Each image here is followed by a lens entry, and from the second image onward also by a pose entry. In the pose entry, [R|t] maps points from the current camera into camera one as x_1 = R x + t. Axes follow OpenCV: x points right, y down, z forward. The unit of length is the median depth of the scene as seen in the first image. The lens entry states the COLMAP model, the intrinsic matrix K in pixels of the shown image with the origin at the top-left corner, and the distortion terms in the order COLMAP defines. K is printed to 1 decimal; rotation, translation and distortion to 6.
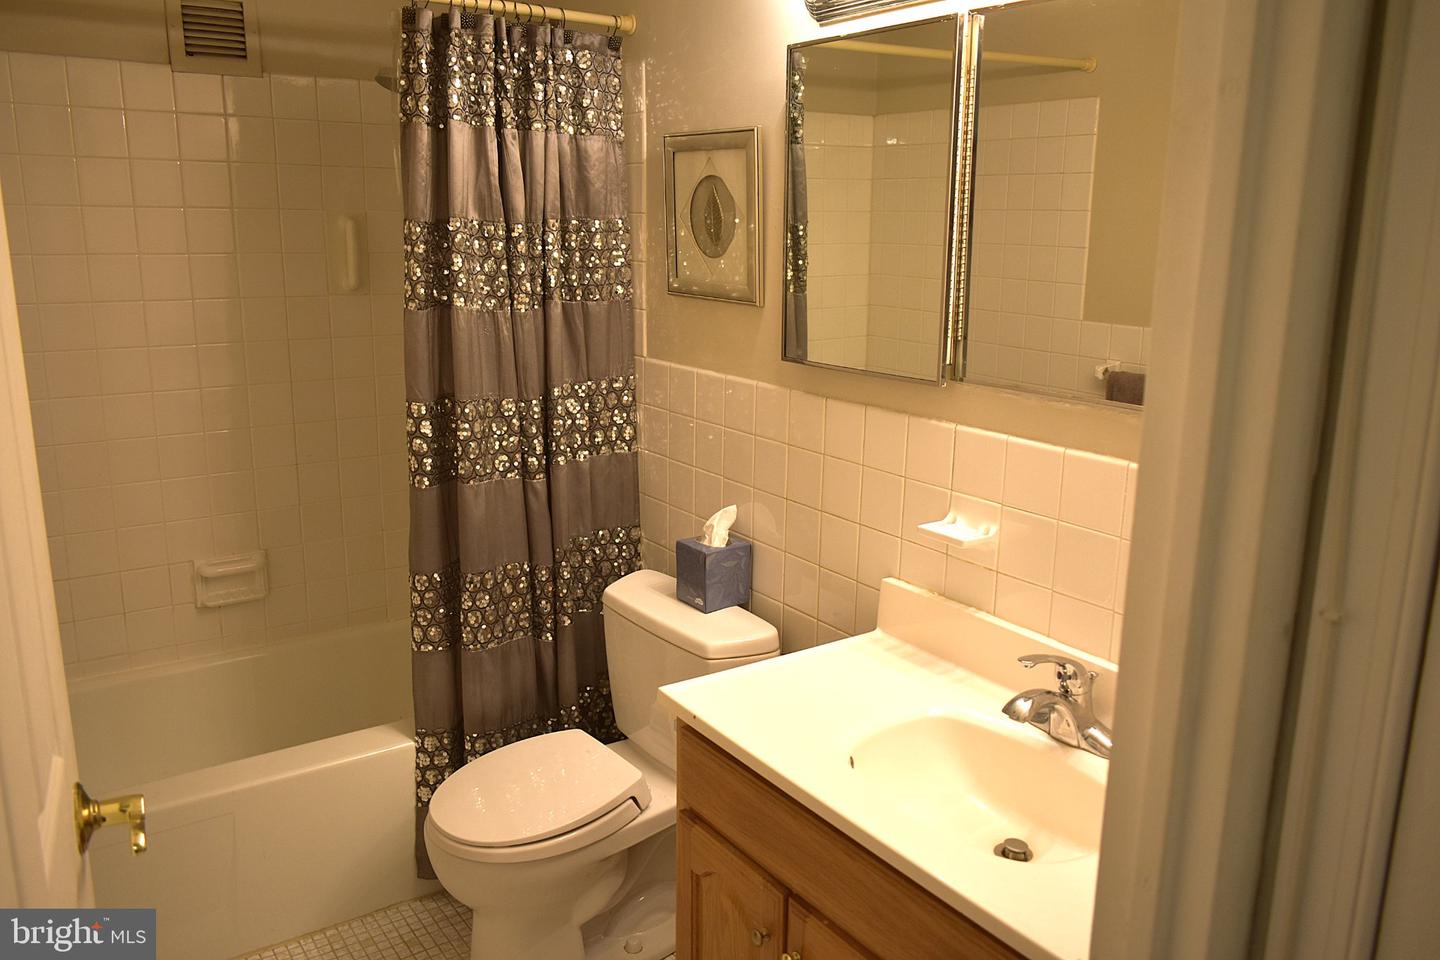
lens RADIAL K [[1112.9, 0, 722.6], [0, 1112.9, 473.3], [0, 0, 1]] dist [-0.019647, 0.013336]
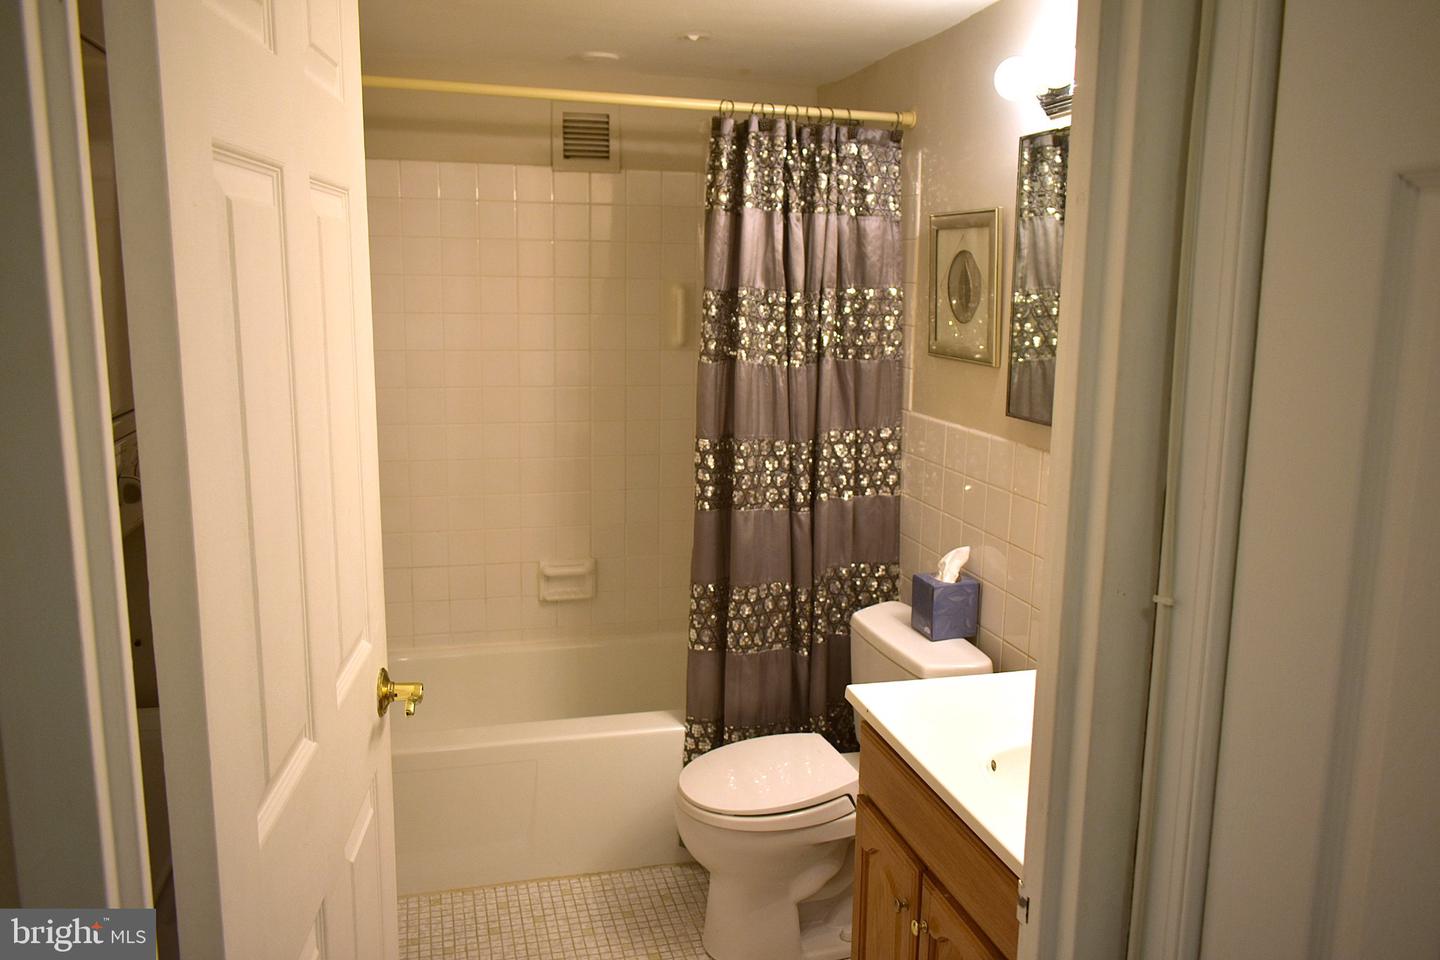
lens RADIAL K [[1112.9, 0, 722.6], [0, 1112.9, 473.3], [0, 0, 1]] dist [-0.019647, 0.013336]
pose [[0.939265, 0.059057, -0.338073, 0.146740], [-0.078317, 0.995974, -0.043605, 0.022944], [0.334137, 0.067434, 0.940109, -0.115237]]
